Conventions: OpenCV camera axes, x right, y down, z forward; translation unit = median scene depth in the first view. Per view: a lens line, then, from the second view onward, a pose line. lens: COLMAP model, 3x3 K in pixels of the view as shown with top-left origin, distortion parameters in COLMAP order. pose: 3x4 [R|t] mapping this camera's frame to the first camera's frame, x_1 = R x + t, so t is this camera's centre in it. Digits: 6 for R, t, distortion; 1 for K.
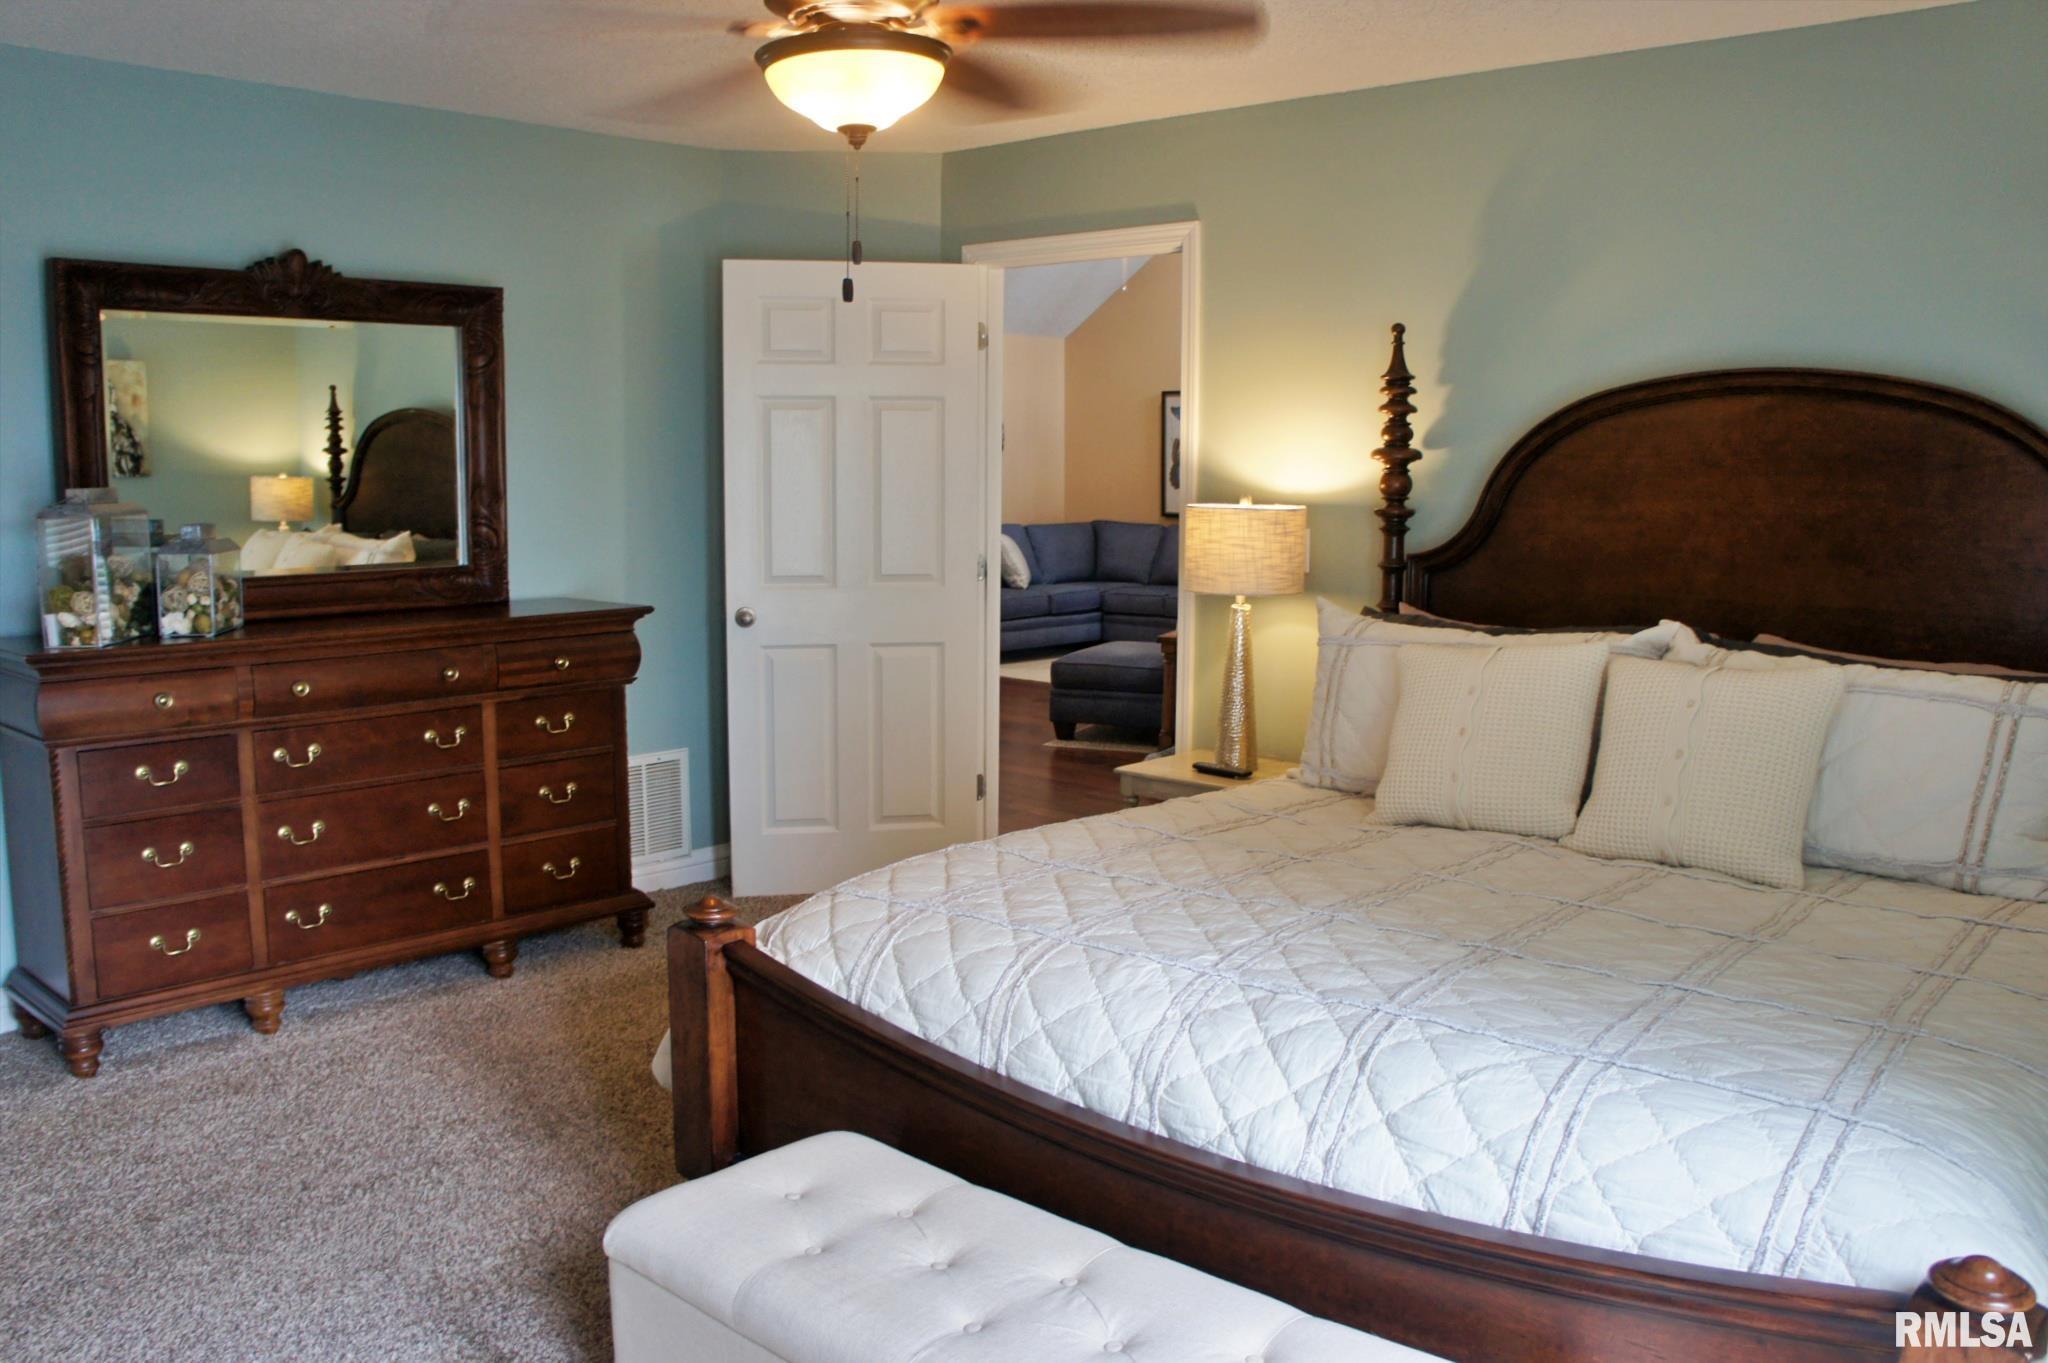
lens RADIAL K [[1710.2, 0, 1013.6], [0, 1710.2, 683.2], [0, 0, 1]] dist [-0.189055, 0.136316]
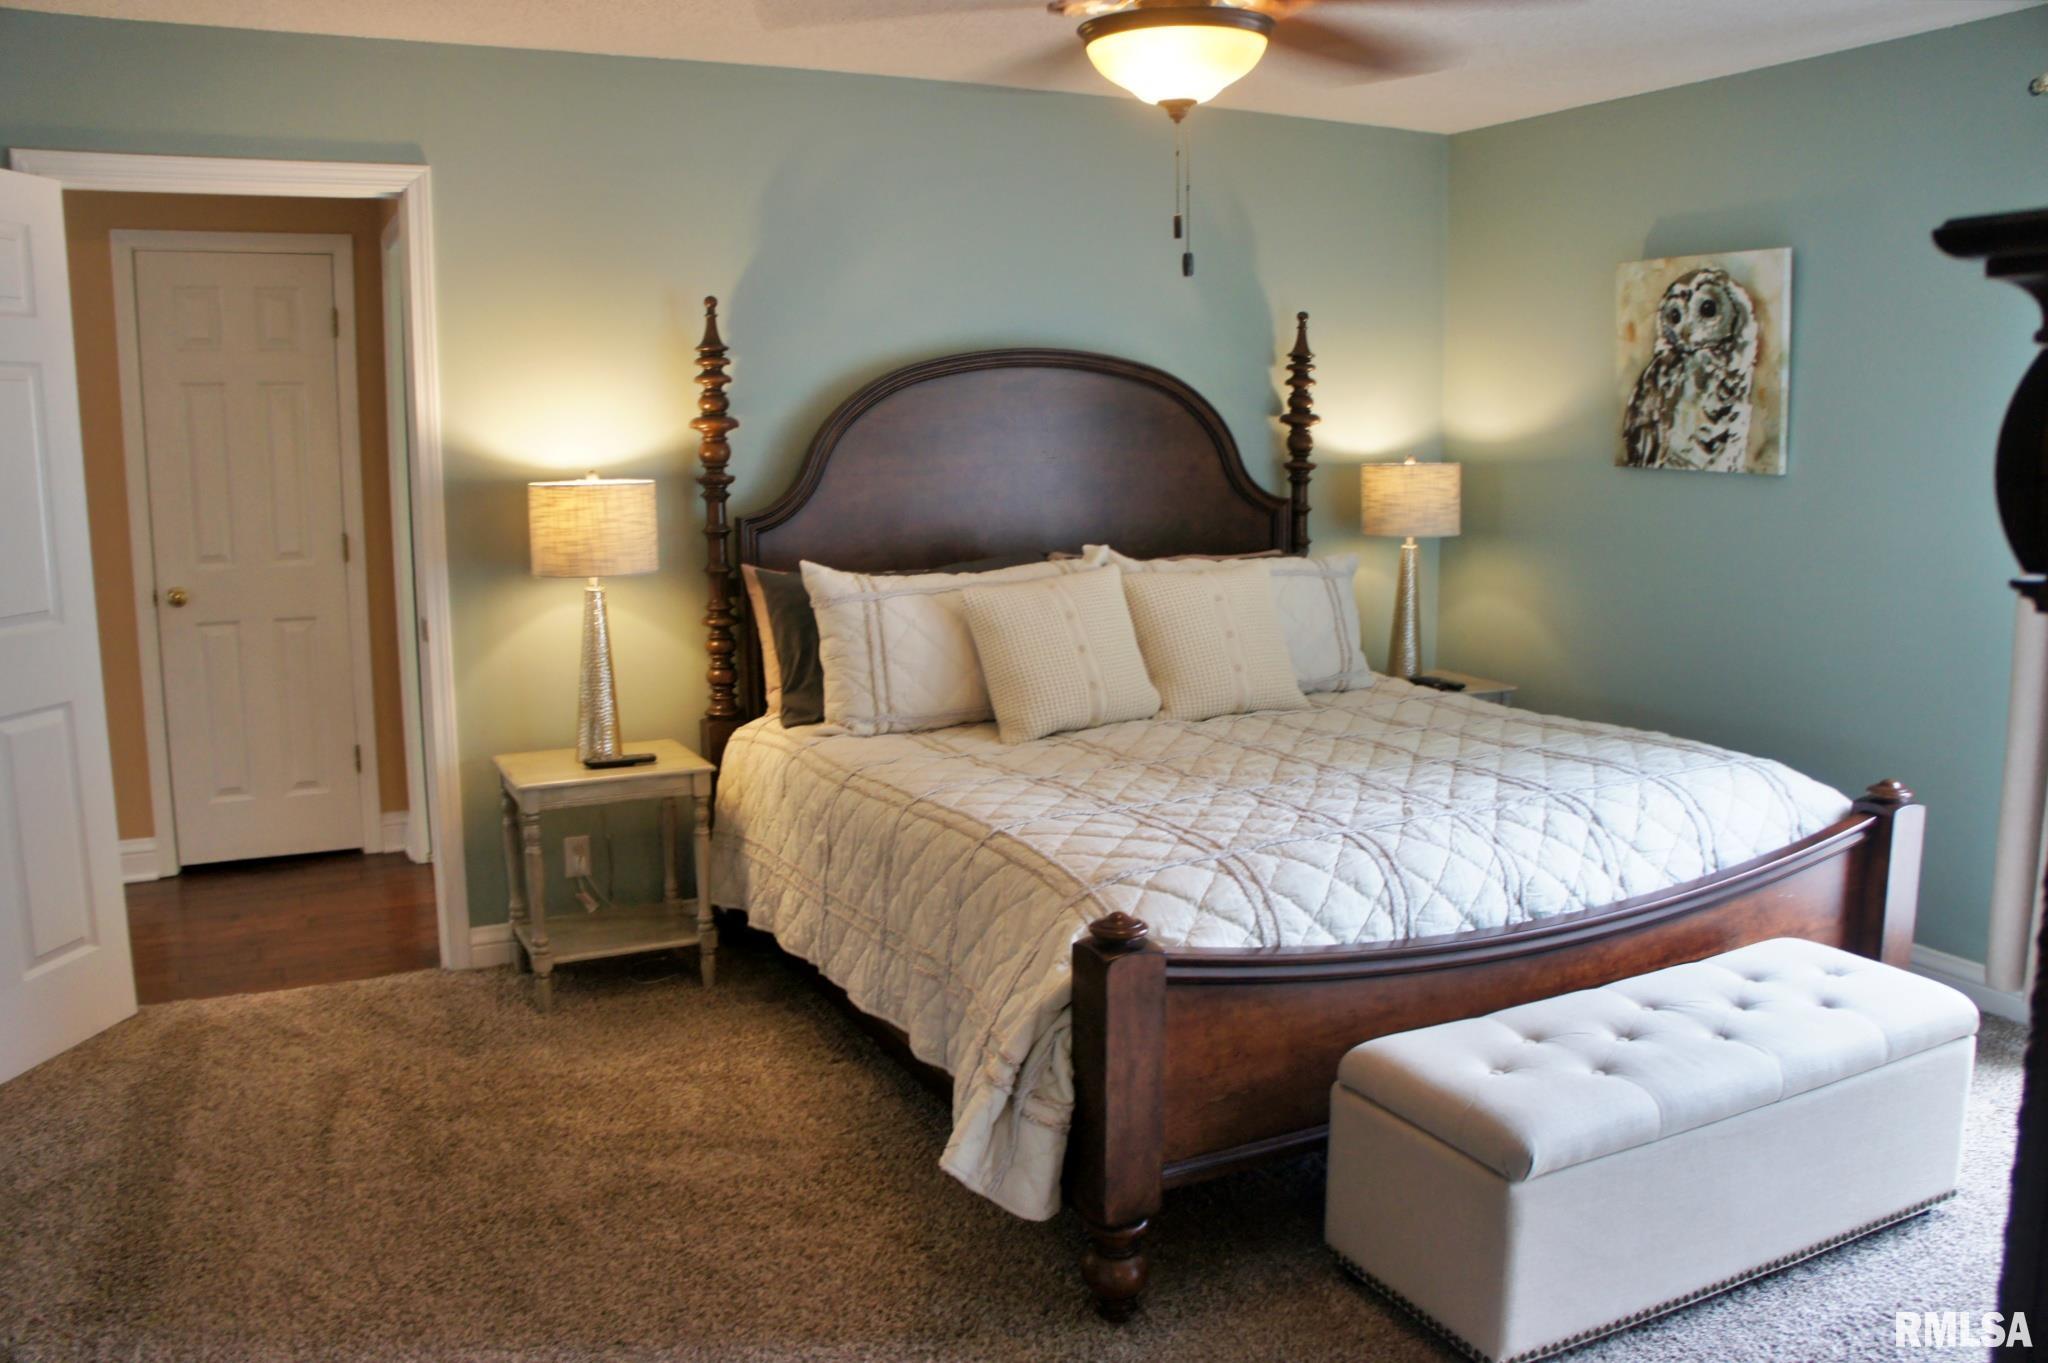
lens RADIAL K [[1710.2, 0, 1013.6], [0, 1710.2, 683.2], [0, 0, 1]] dist [-0.189055, 0.136316]
pose [[0.334138, -0.151693, 0.930237, -0.701817], [0.131698, 0.984796, 0.113284, -0.072918], [-0.933278, 0.084658, 0.349035, 0.487156]]
